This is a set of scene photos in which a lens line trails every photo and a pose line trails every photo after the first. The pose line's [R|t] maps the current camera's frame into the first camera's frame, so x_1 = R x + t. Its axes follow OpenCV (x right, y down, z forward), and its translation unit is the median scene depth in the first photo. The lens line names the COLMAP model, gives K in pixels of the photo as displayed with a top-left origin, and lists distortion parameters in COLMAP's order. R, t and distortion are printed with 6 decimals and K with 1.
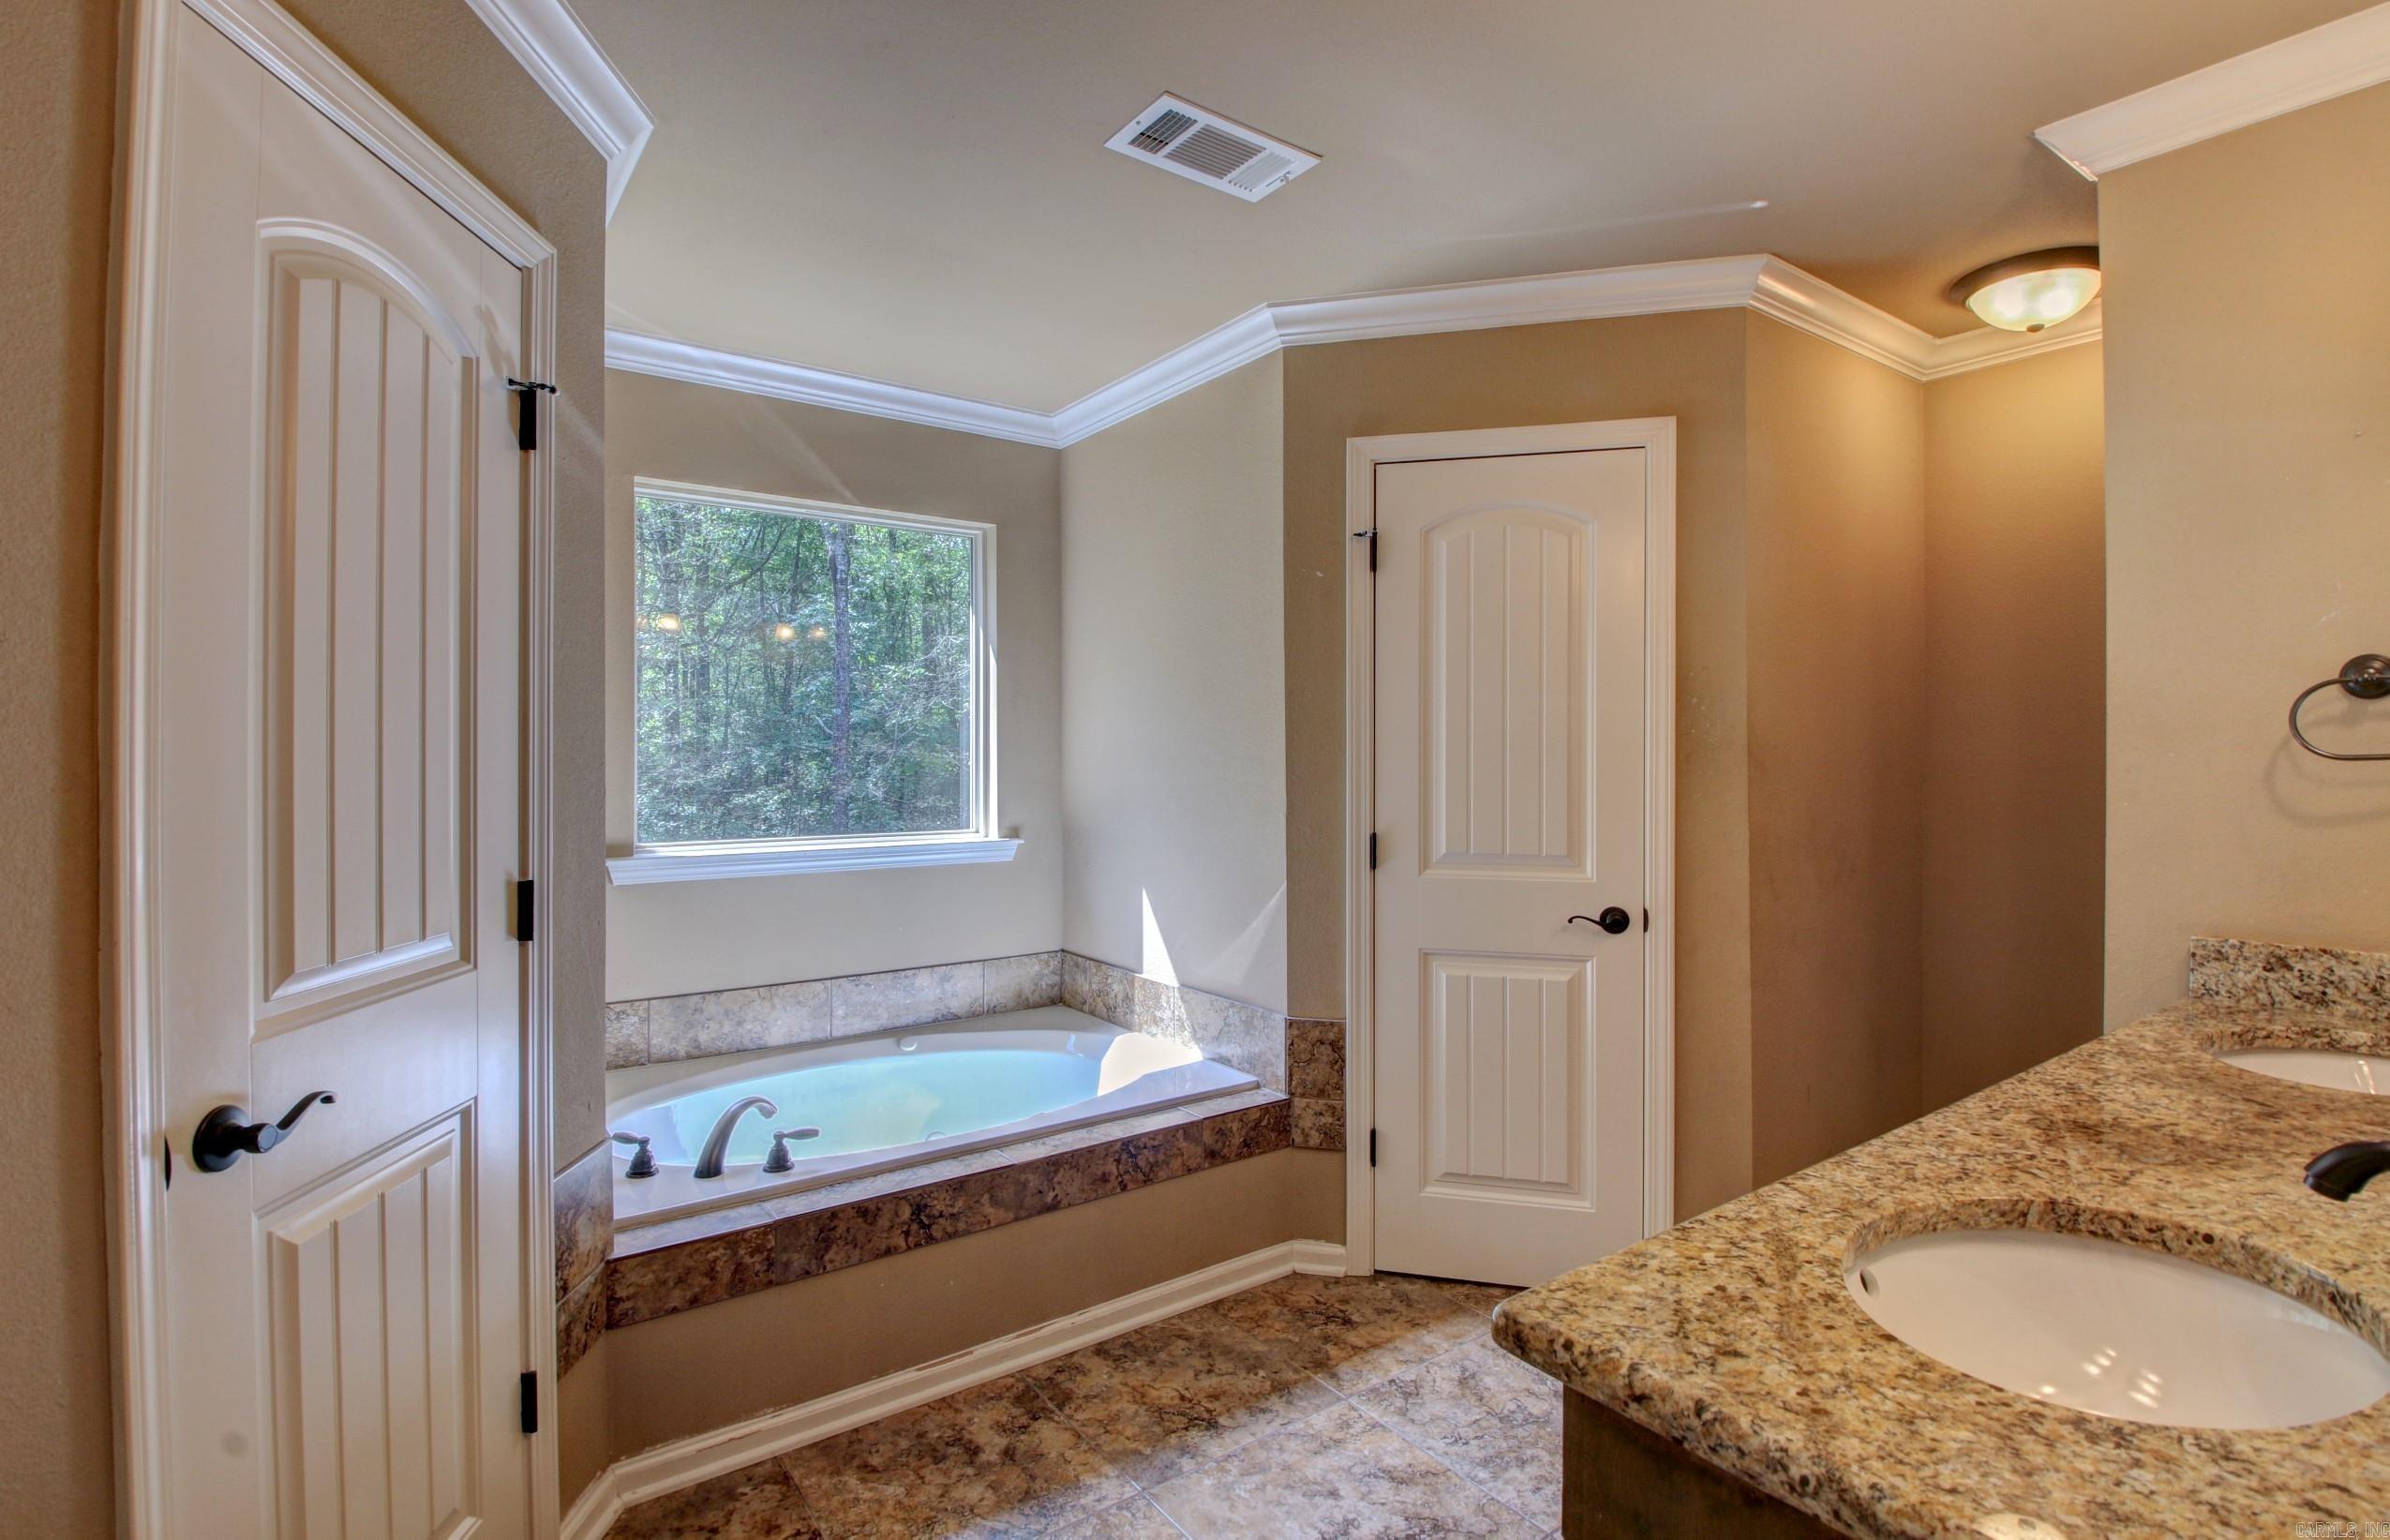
lens RADIAL K [[1116.5, 0, 1186.8], [0, 1116.5, 759.5], [0, 0, 1]] dist [0.005871, -0.017372]
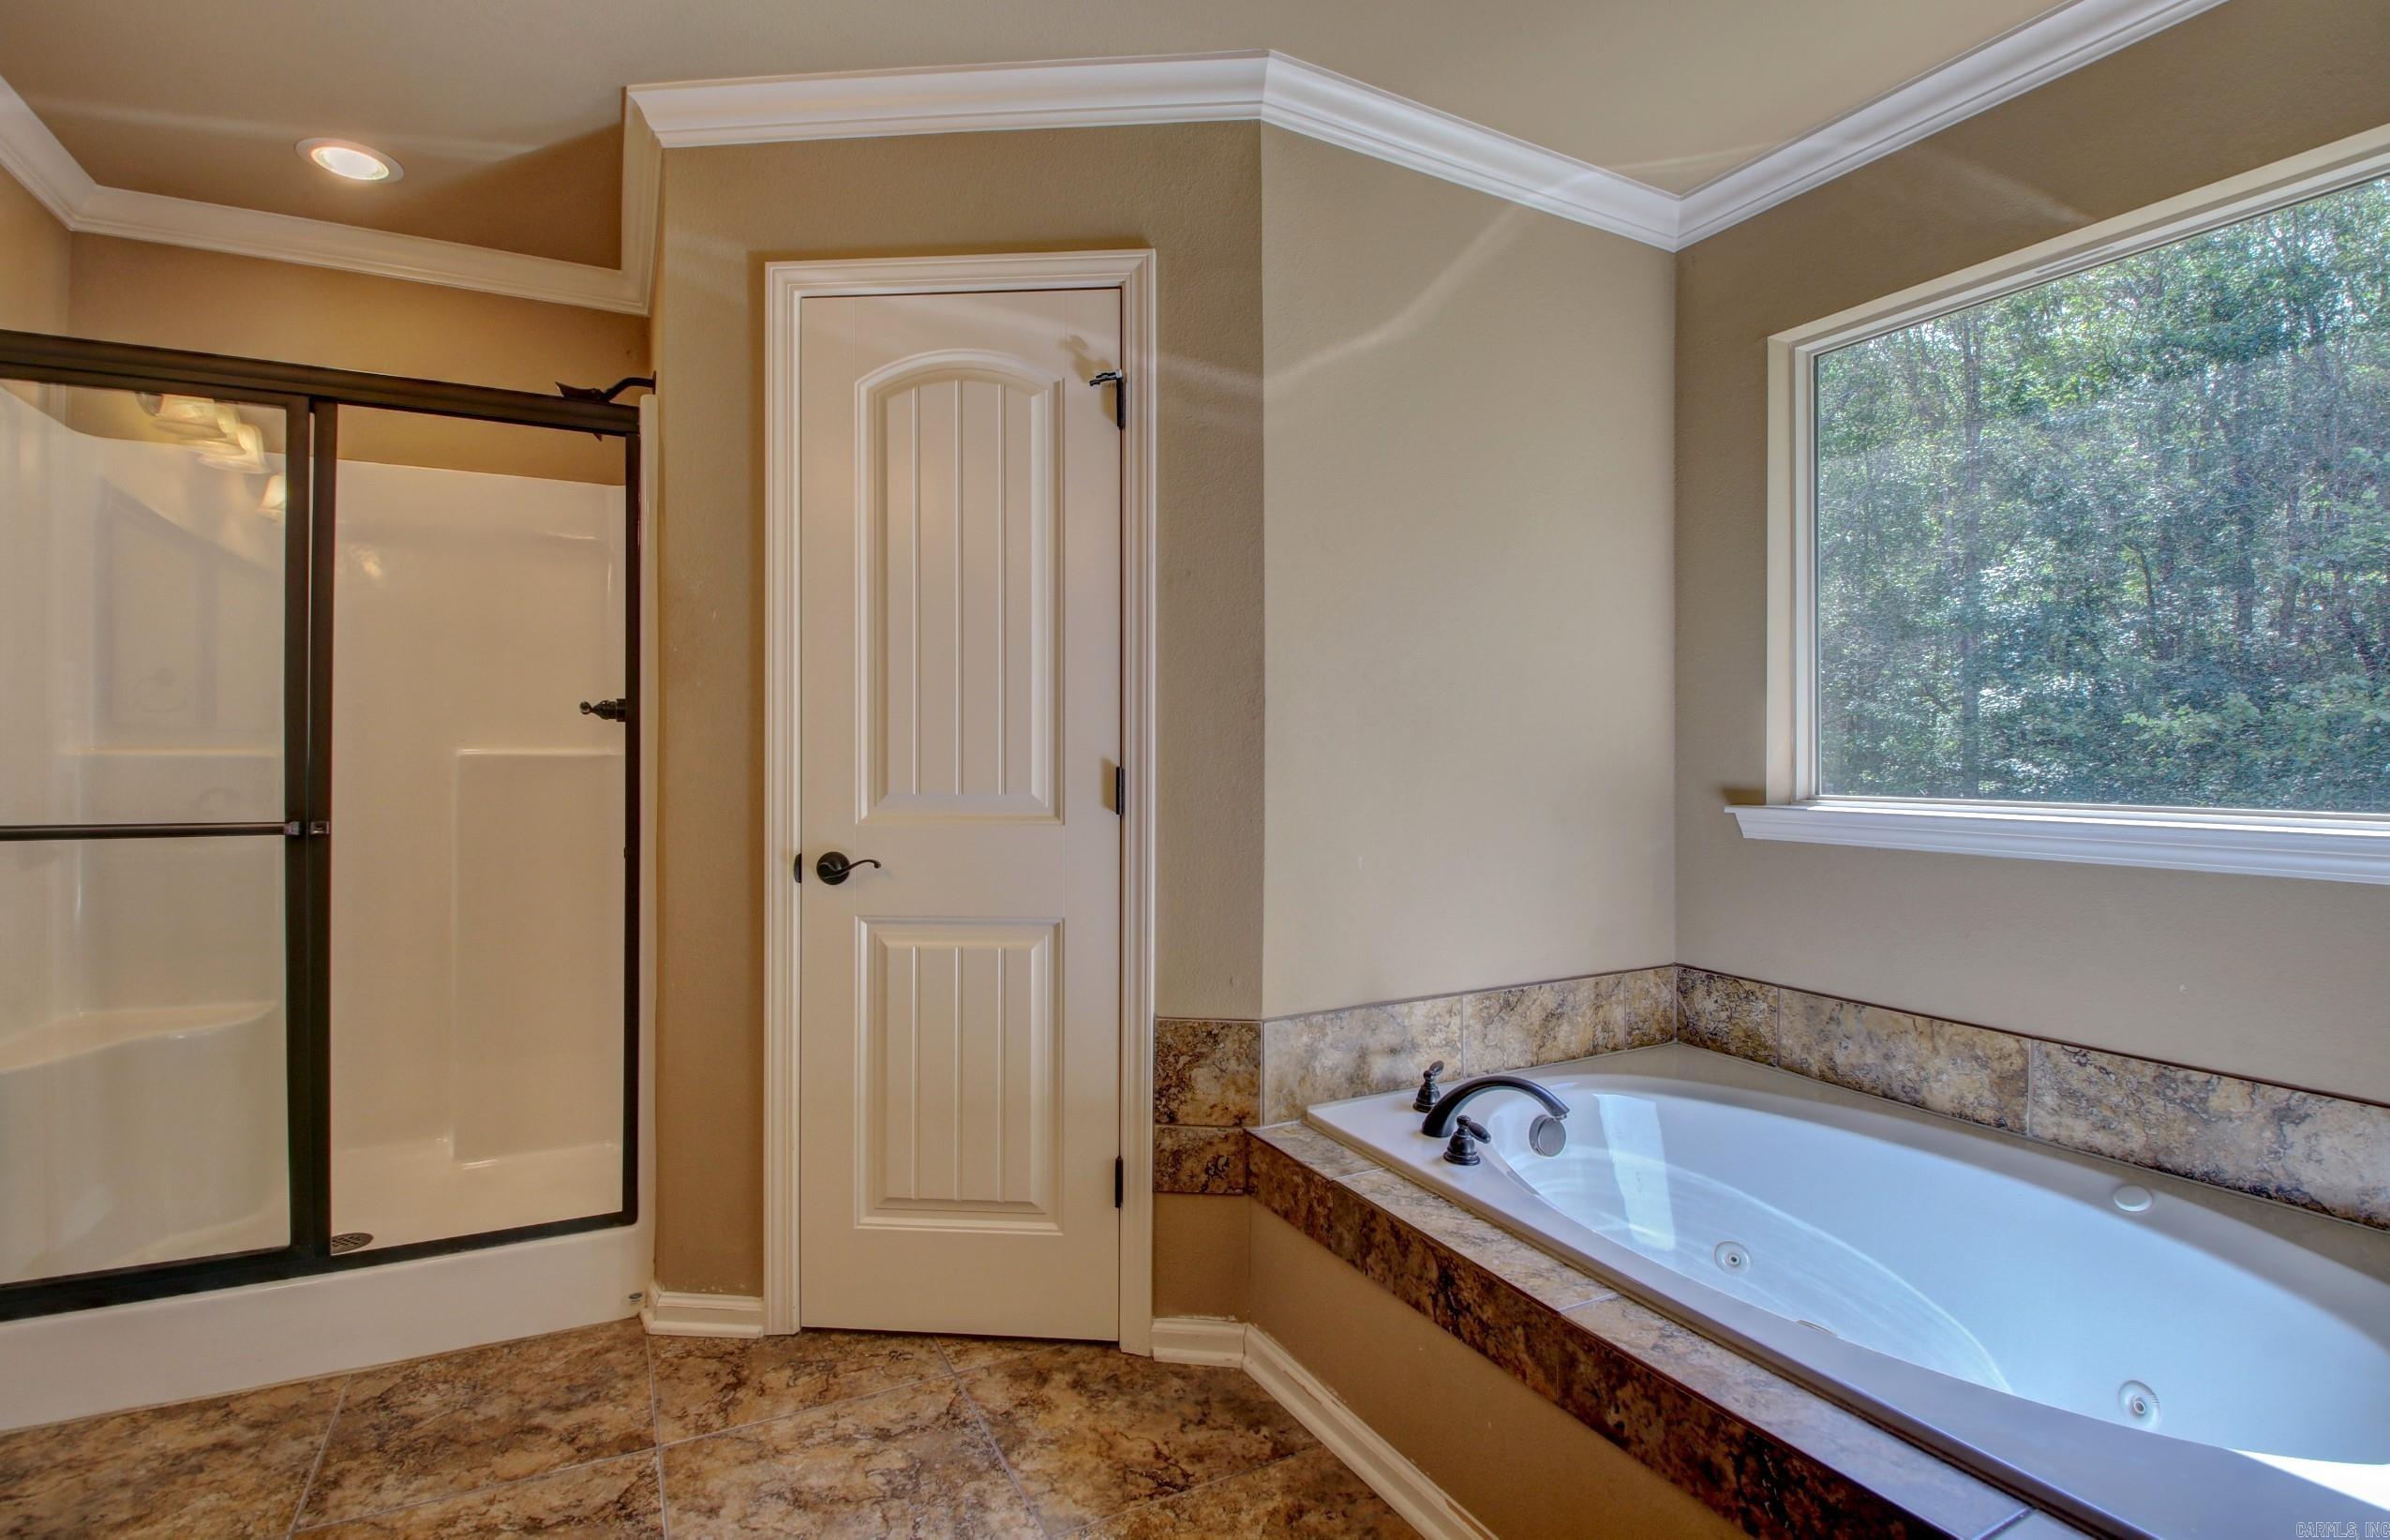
lens RADIAL K [[1116.5, 0, 1210.1], [0, 1116.5, 749.9], [0, 0, 1]] dist [0.005871, -0.017372]
pose [[-0.118905, -0.000360, -0.992906, 0.479053], [-0.007061, 0.999975, 0.000483, 0.064048], [0.992881, 0.007068, -0.118905, 0.915298]]
